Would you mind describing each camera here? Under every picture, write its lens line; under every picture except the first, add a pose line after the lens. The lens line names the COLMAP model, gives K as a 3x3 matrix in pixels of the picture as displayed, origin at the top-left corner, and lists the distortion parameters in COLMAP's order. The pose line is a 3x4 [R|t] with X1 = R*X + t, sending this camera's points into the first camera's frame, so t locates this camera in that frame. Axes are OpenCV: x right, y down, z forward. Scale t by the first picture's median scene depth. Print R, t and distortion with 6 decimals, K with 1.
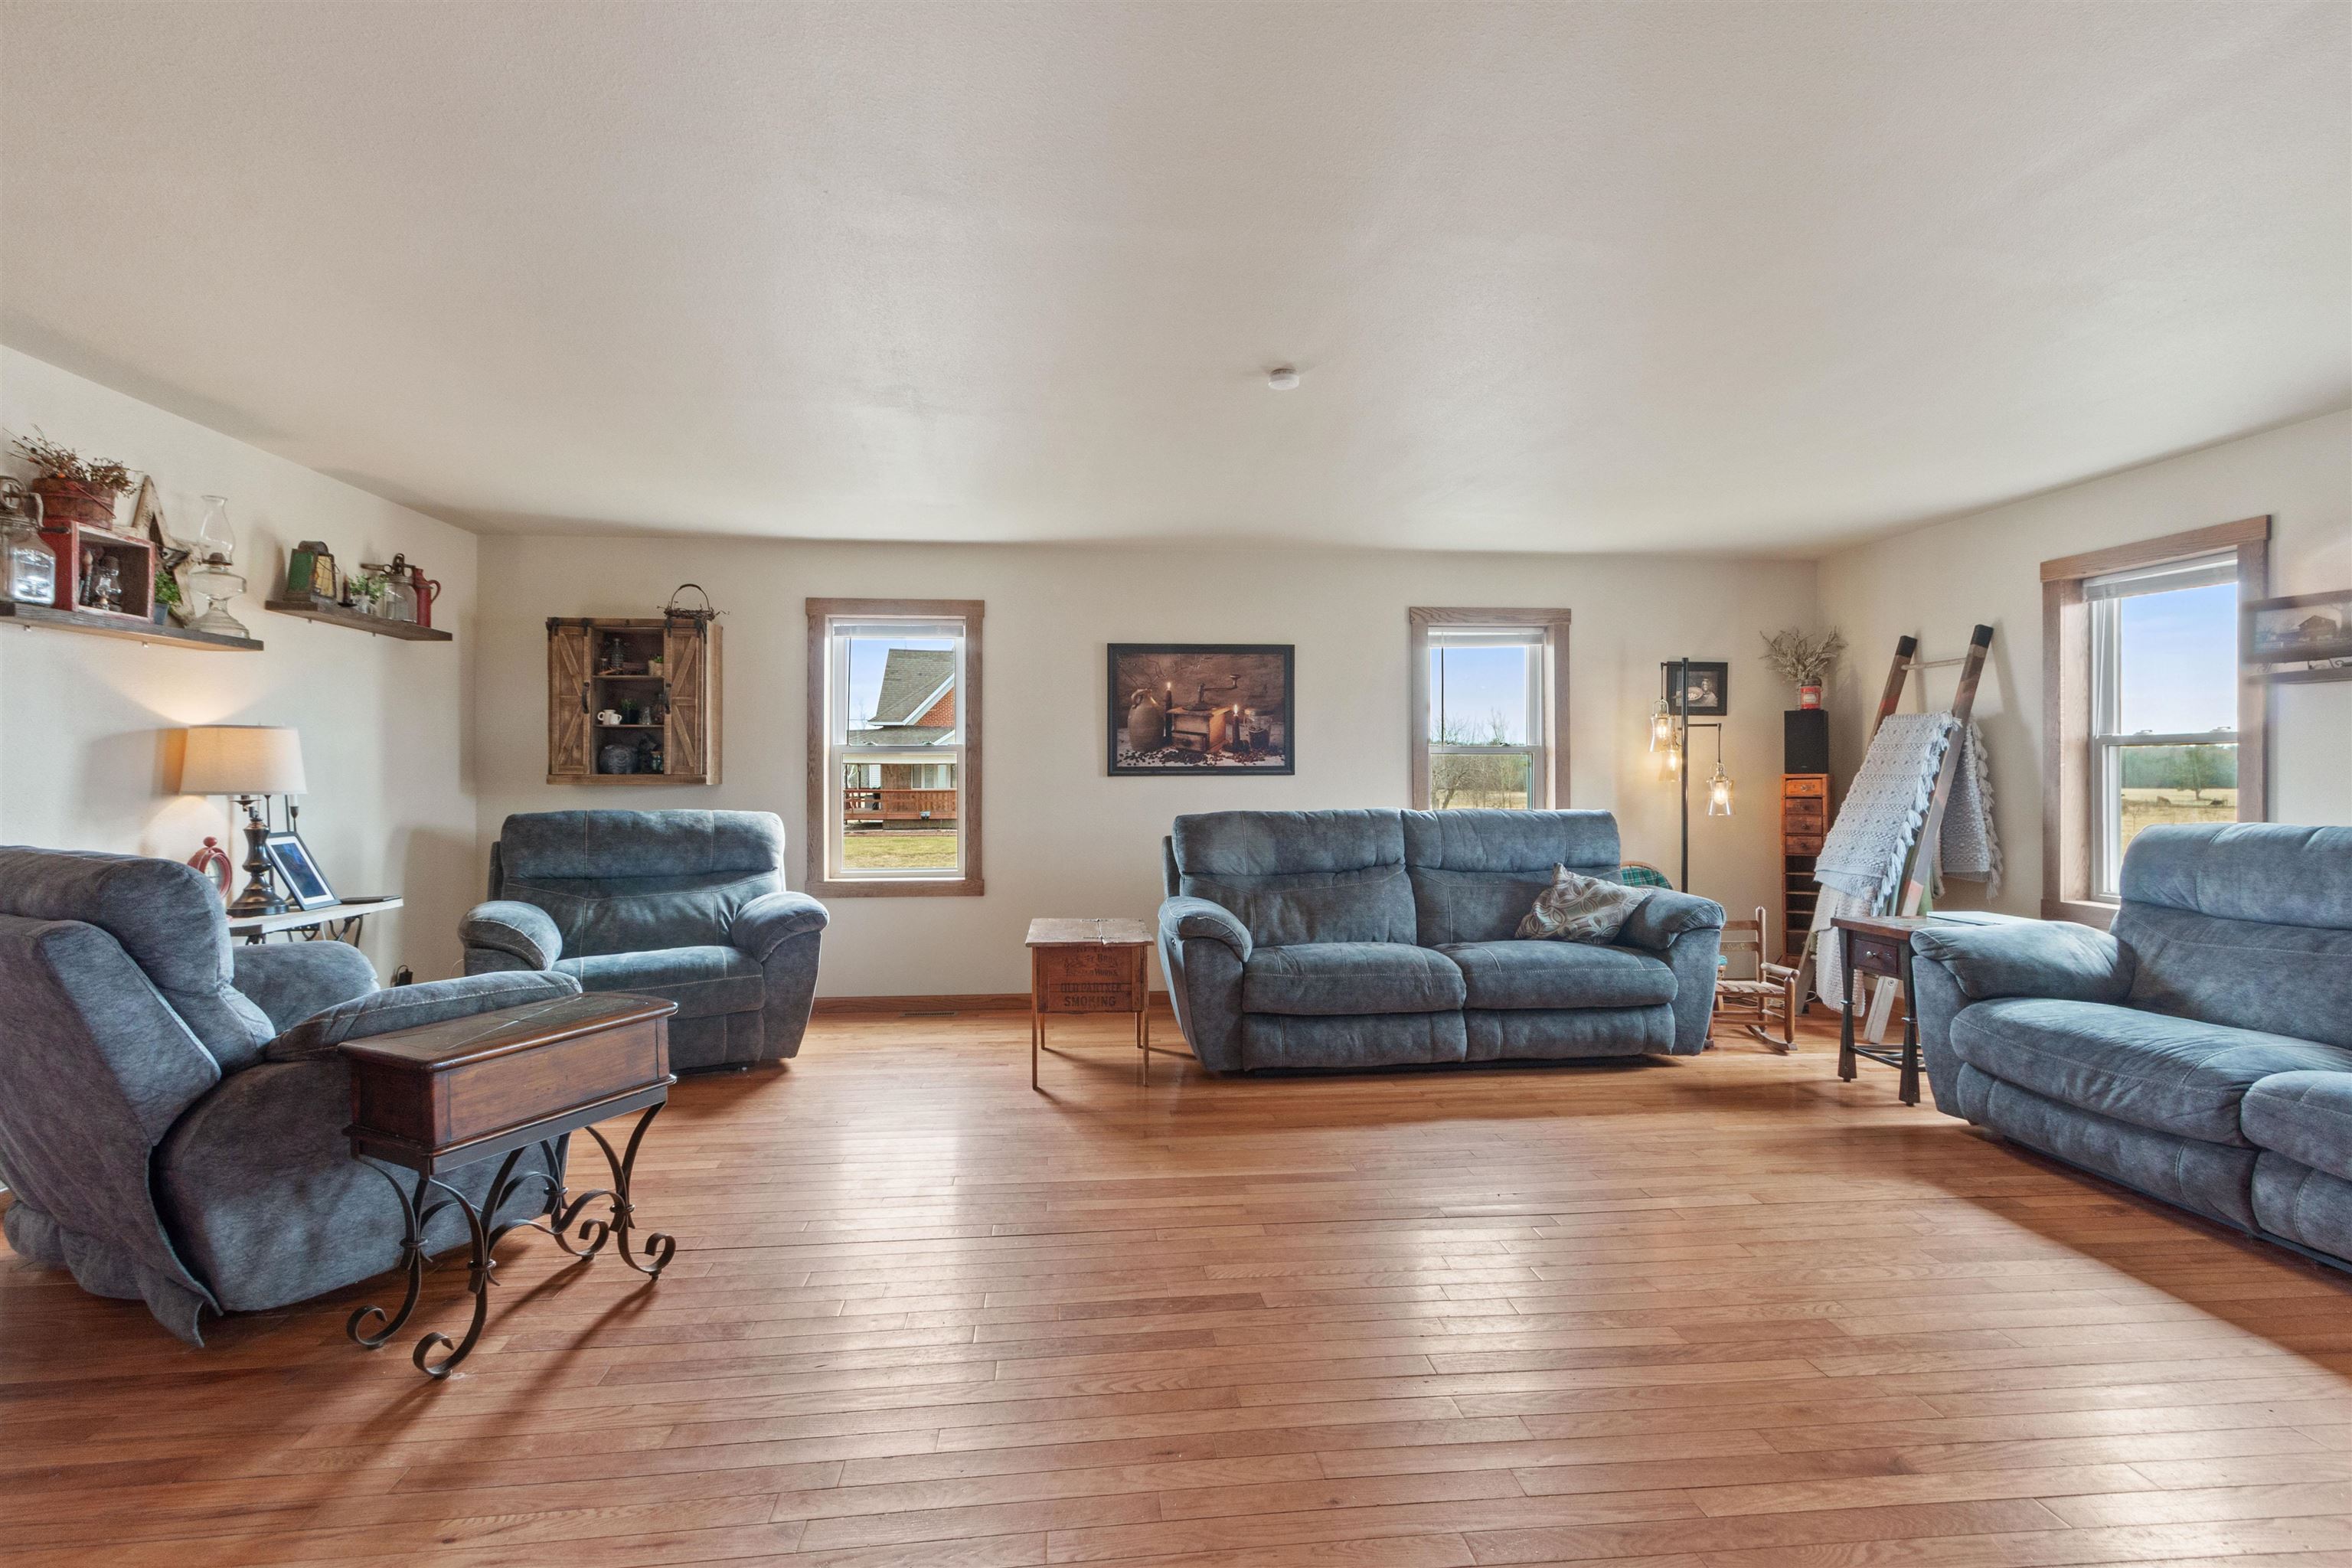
lens RADIAL K [[1114.1, 0, 1180.3], [0, 1114.1, 775.4], [0, 0, 1]] dist [0.002313, -0.000417]
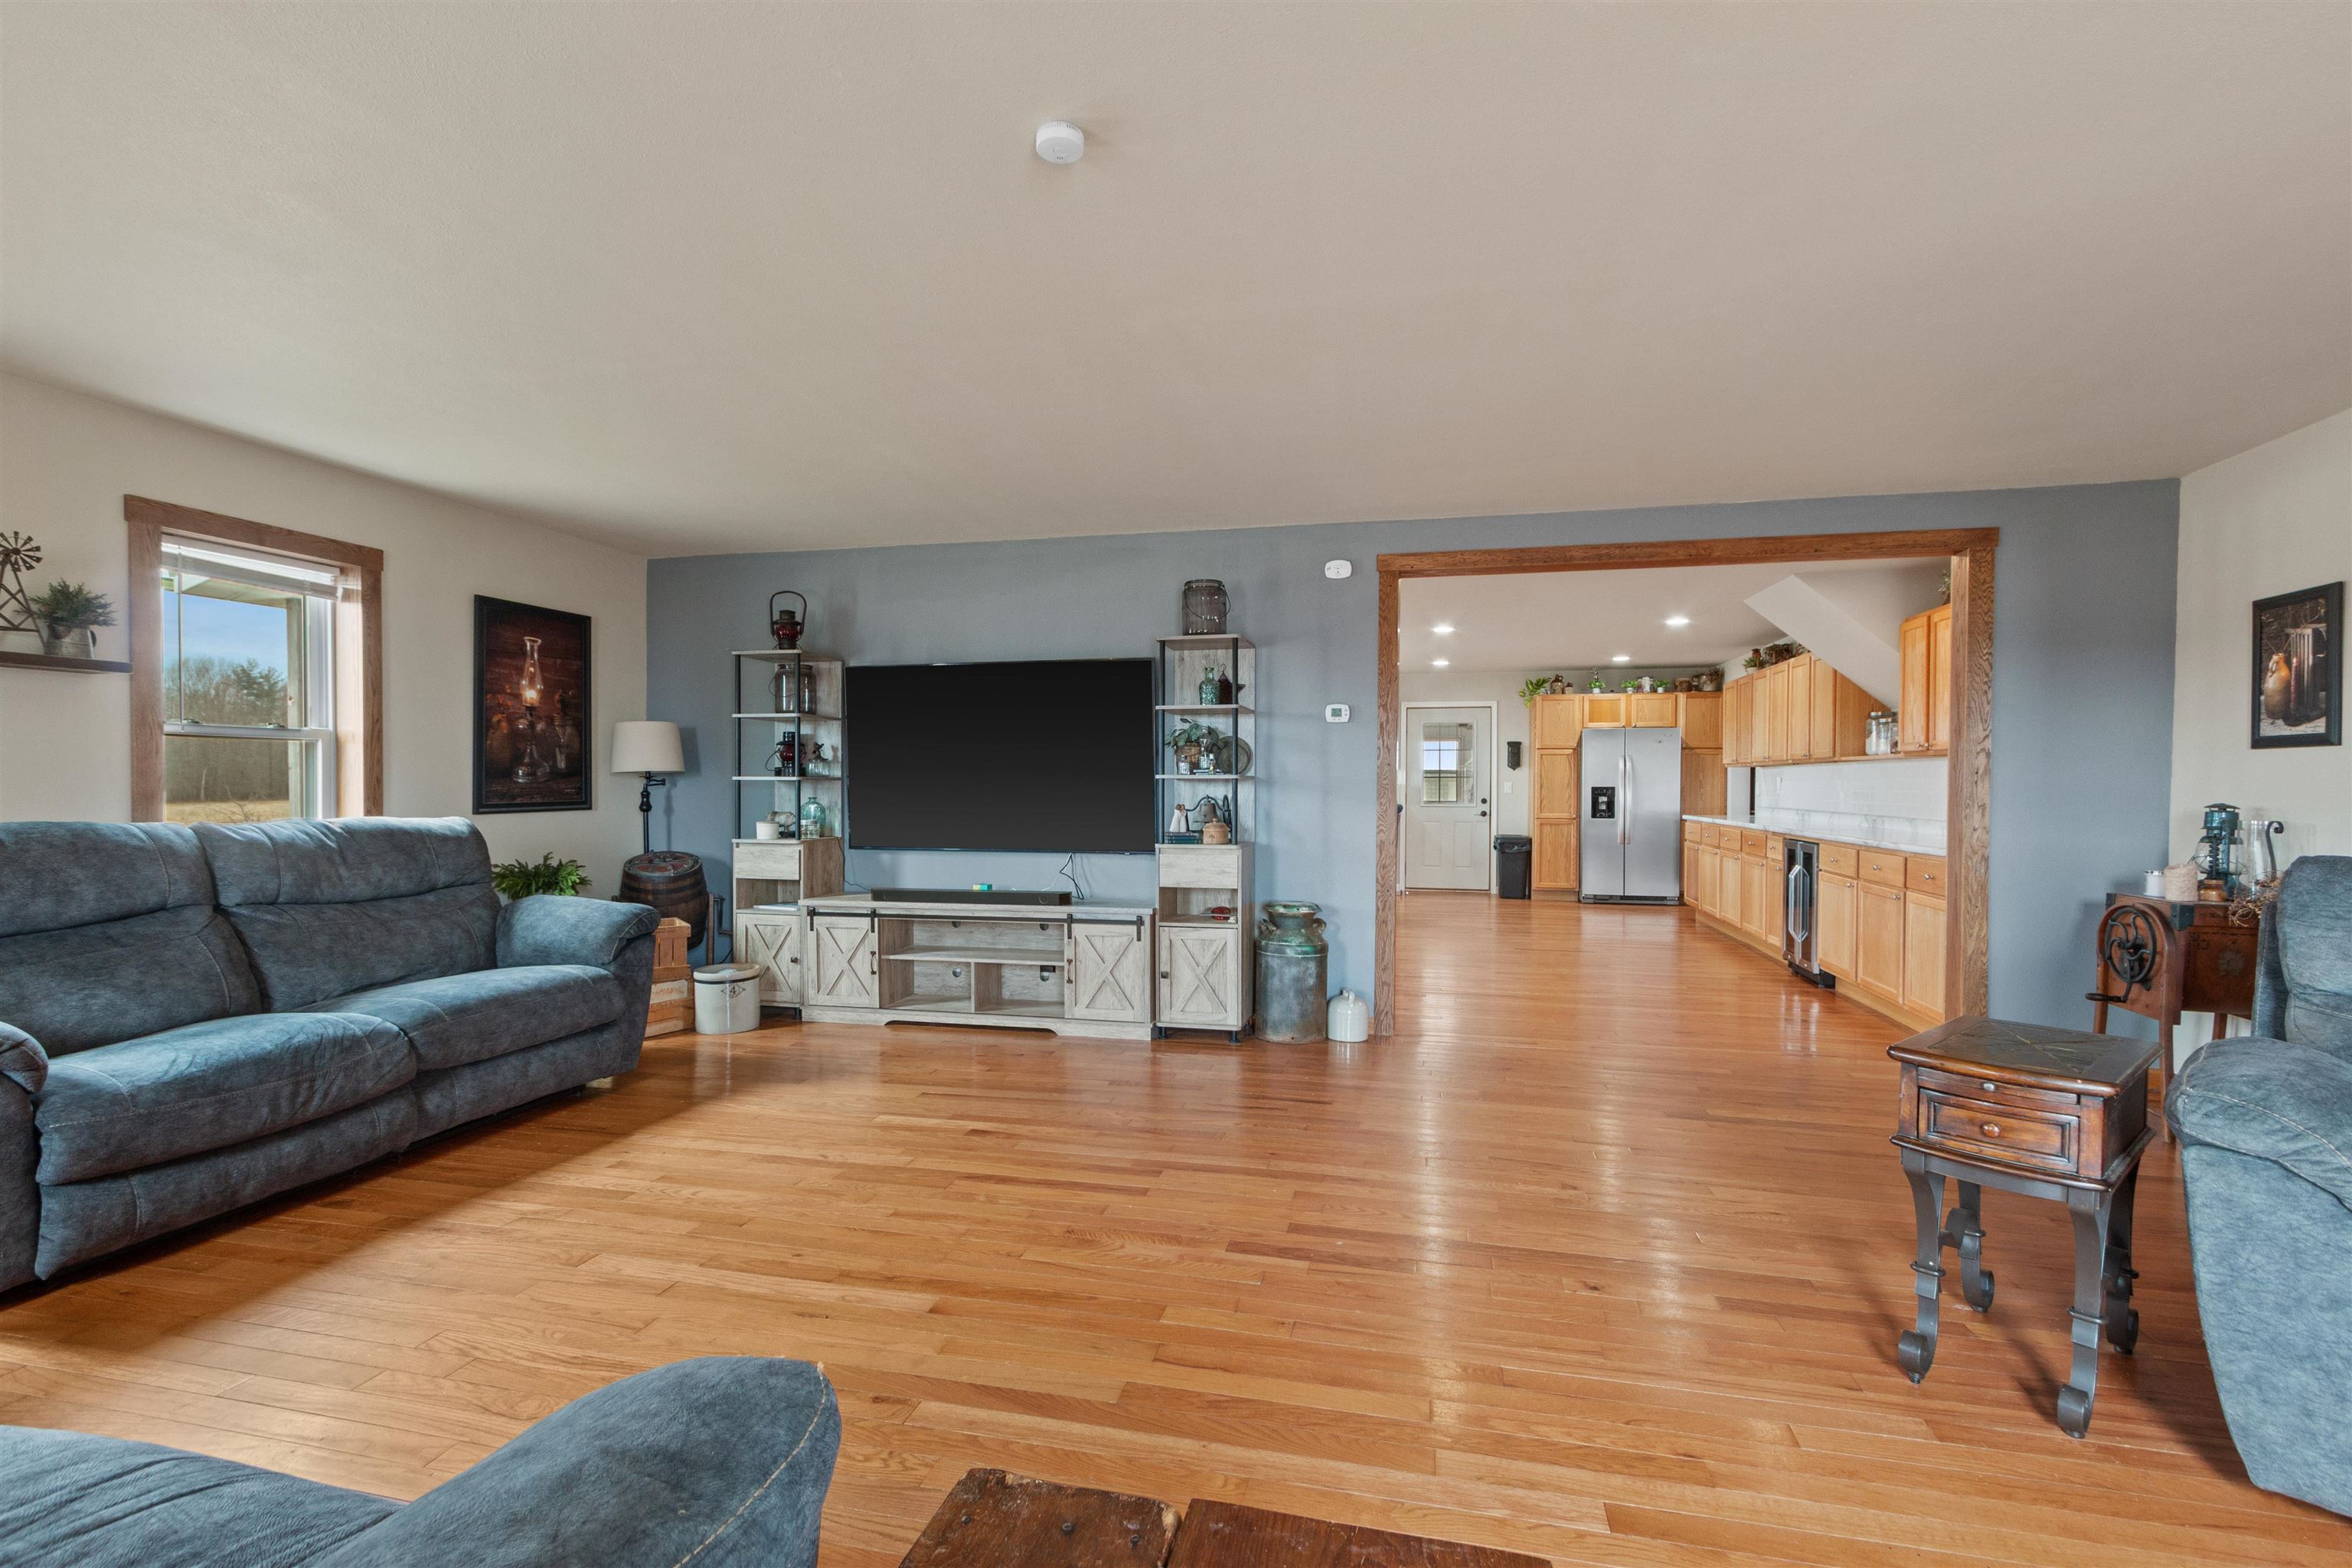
lens RADIAL K [[1084.4, 0, 1173.1], [0, 1084.4, 788.1], [0, 0, 1]] dist [0.003436, -0.000279]
pose [[-0.942171, -0.005693, 0.335084, -0.128954], [-0.004520, 0.999981, 0.004279, 0.006515], [-0.335102, 0.002517, -0.942179, 1.128706]]
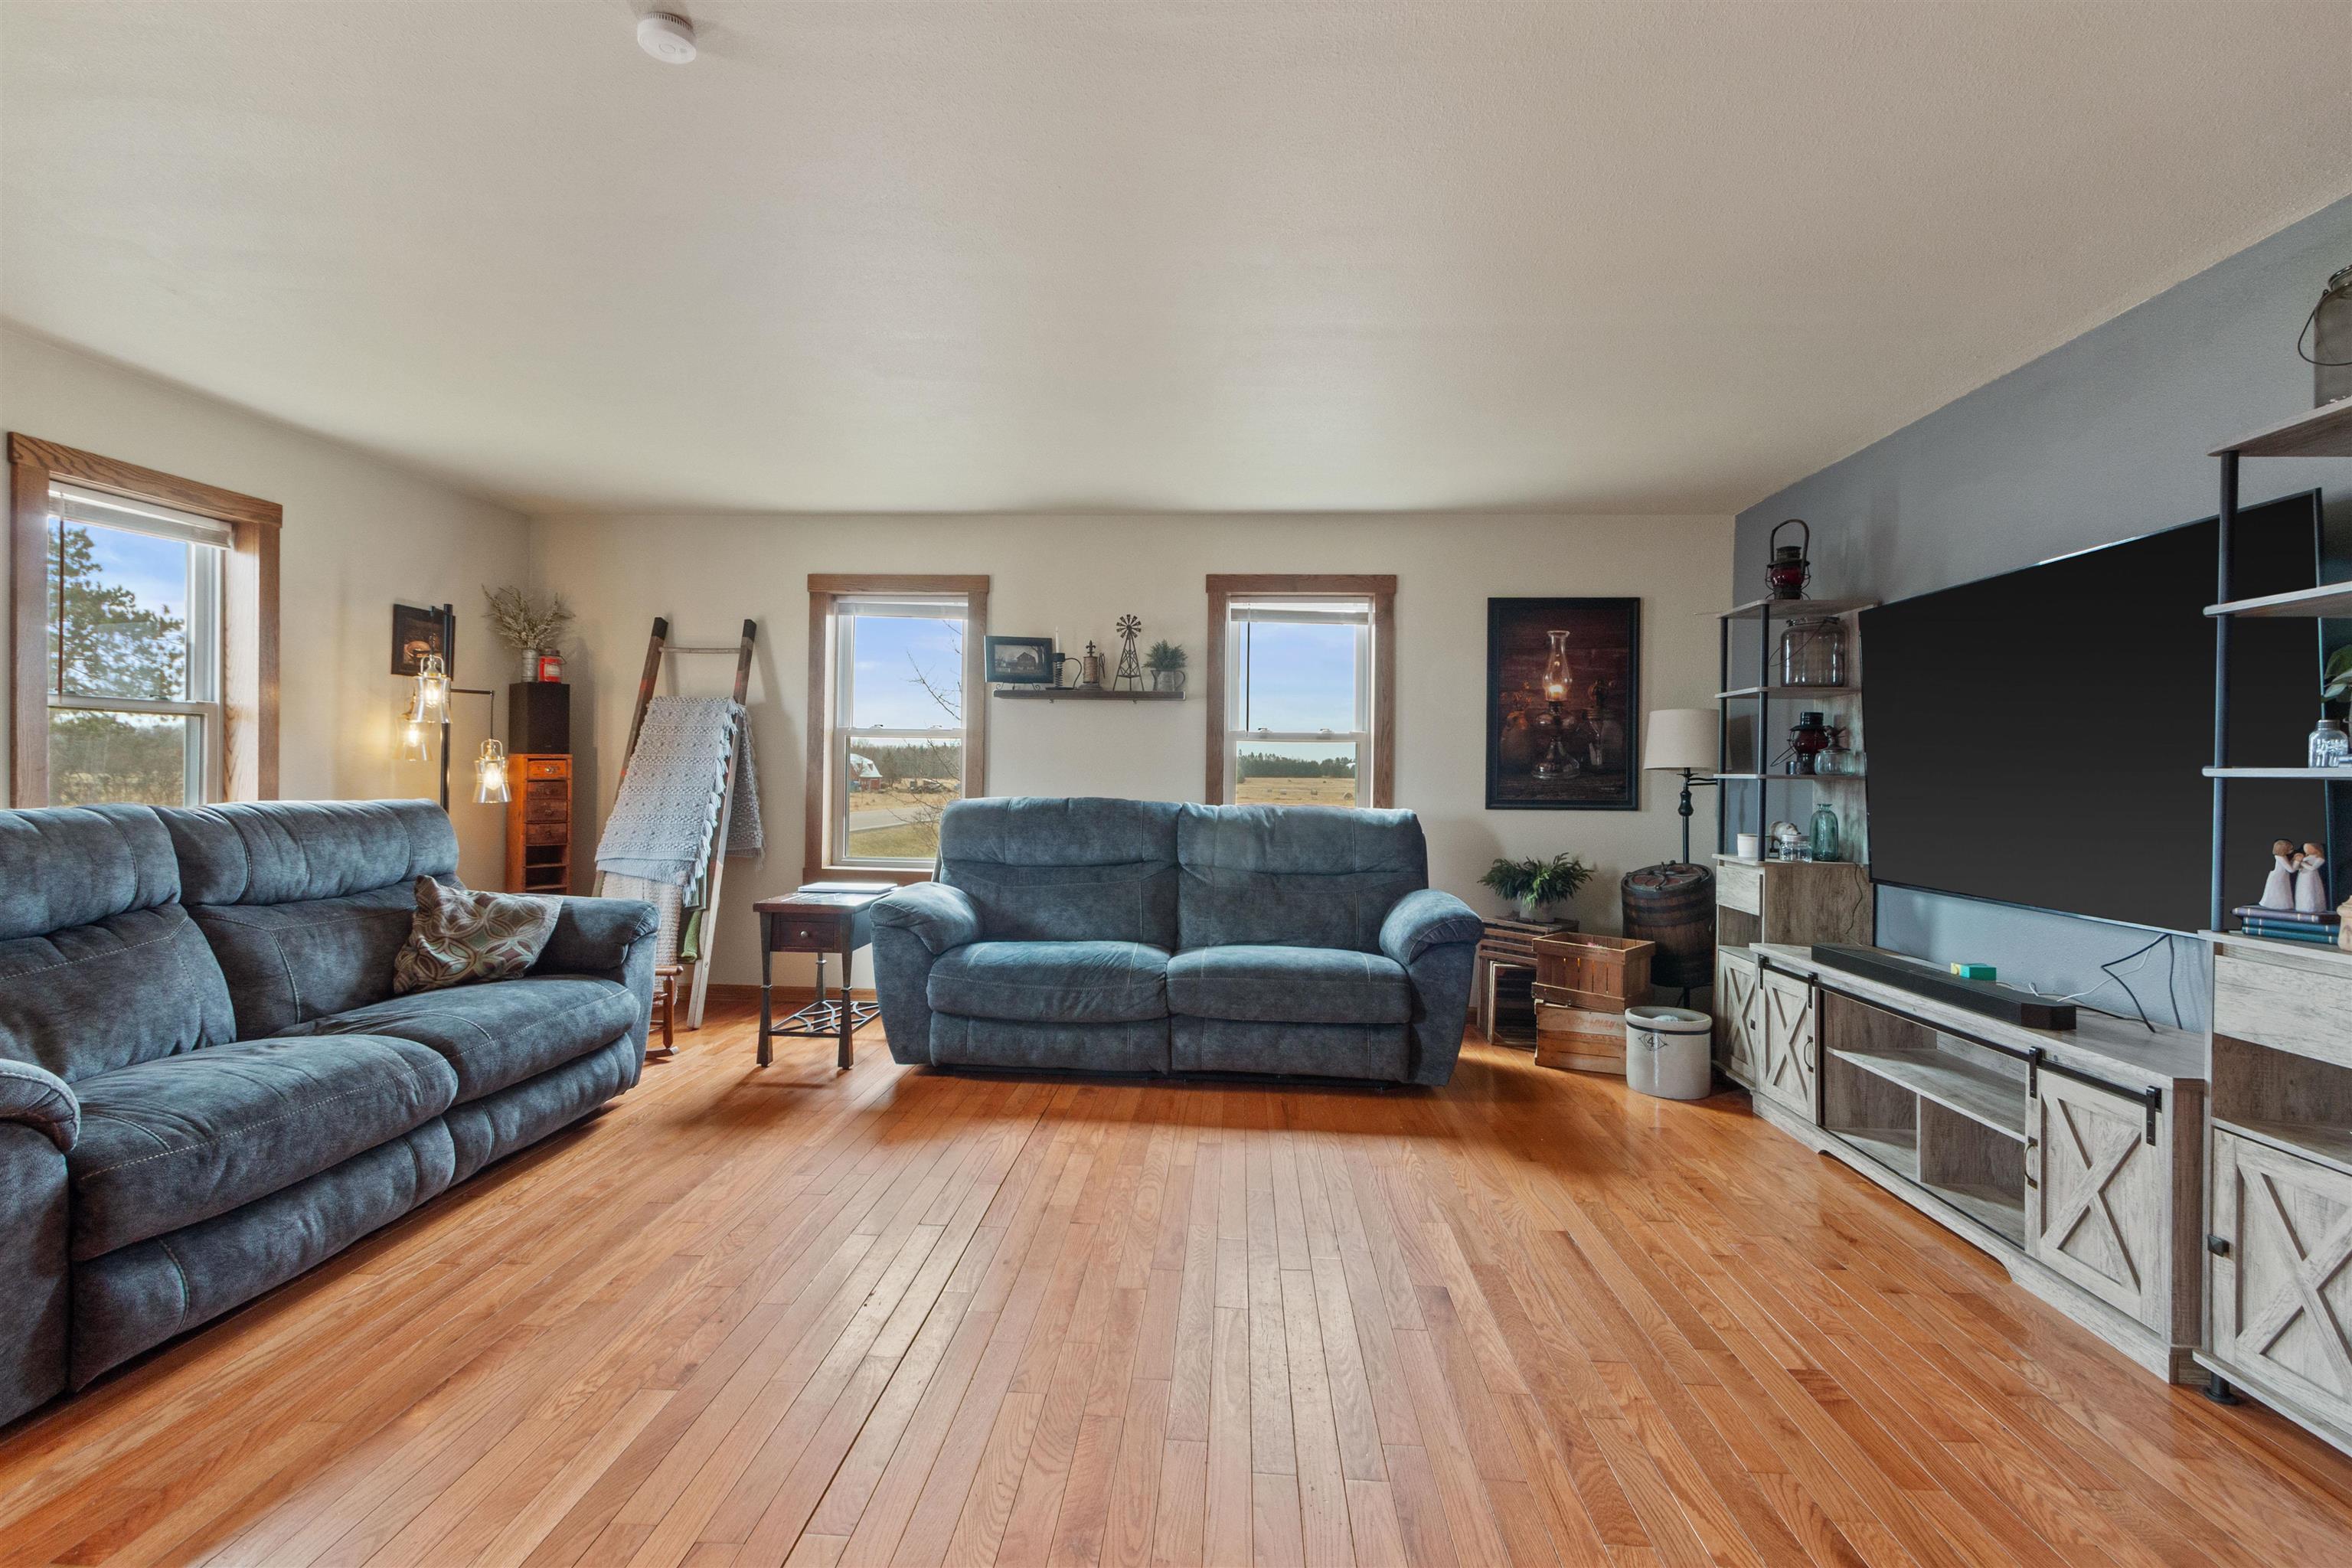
lens RADIAL K [[1102.2, 0, 1163.2], [0, 1102.2, 773.2], [0, 0, 1]] dist [0.006813, -0.000211]
pose [[0.176156, 0.000930, 0.984362, -0.293287], [-0.015524, 0.999878, 0.001833, 0.006173], [-0.984240, -0.015604, 0.176149, 0.466408]]
